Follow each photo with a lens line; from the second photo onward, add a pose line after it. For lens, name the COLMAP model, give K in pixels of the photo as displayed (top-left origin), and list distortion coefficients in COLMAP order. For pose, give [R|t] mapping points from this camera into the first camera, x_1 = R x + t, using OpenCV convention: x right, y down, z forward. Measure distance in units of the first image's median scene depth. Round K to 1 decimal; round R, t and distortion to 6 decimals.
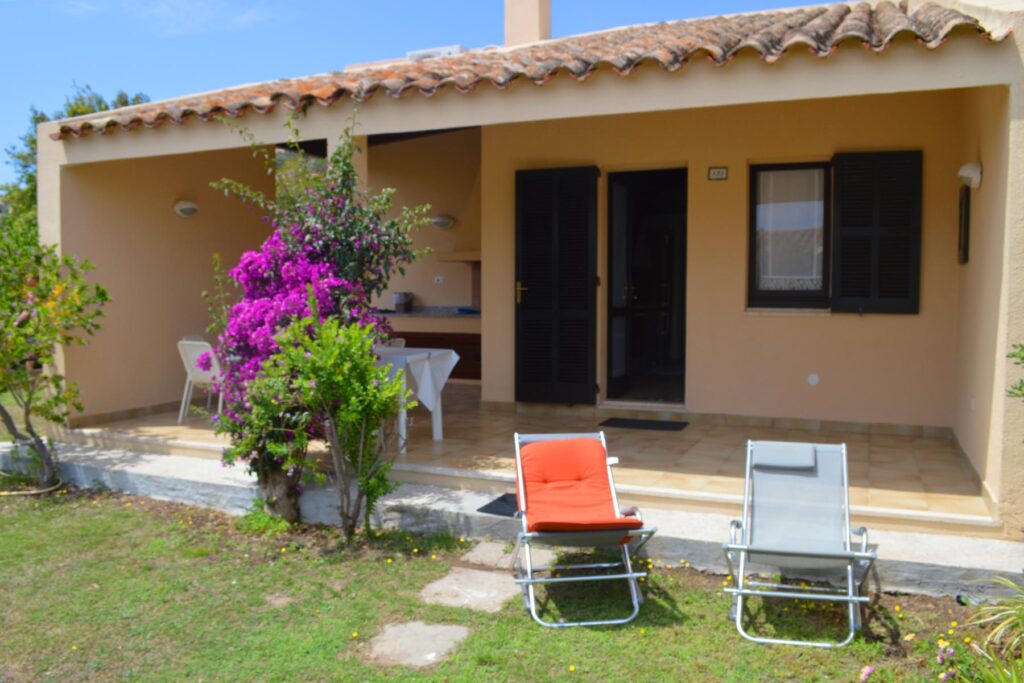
lens RADIAL K [[823.6, 0, 512.2], [0, 823.6, 337.6], [0, 0, 1]] dist [-0.076124, -0.018880]
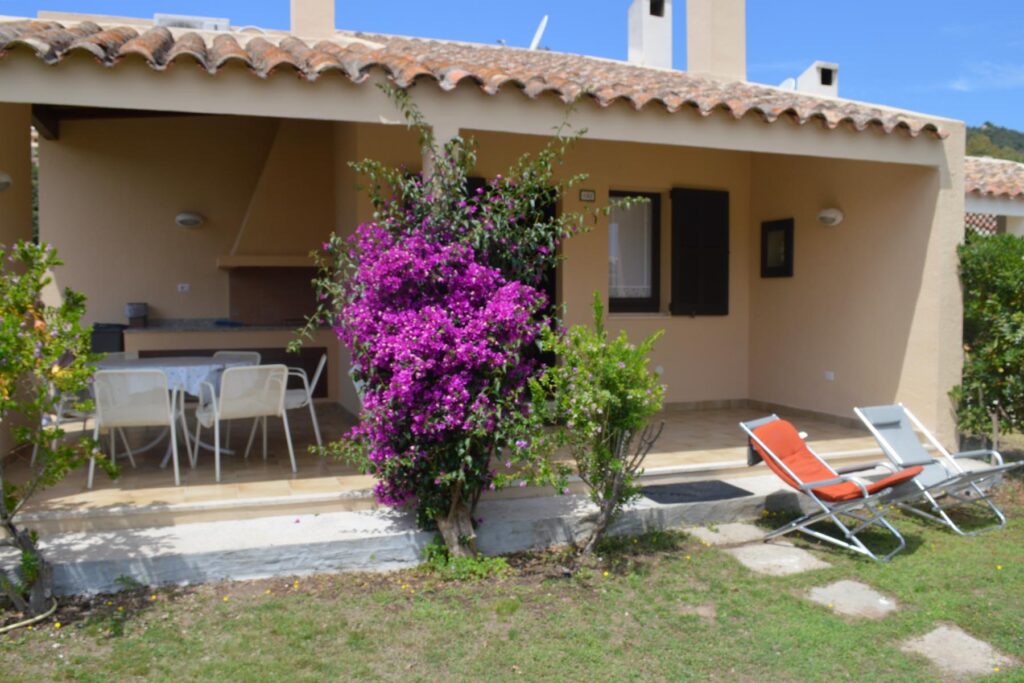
lens RADIAL K [[823.6, 0, 512.6], [0, 823.6, 342.9], [0, 0, 1]] dist [-0.076124, -0.018880]
pose [[0.739670, -0.038574, 0.671863, -0.774698], [0.042231, 0.999049, 0.010866, -0.015926], [-0.671643, 0.020336, 0.740595, 0.289804]]
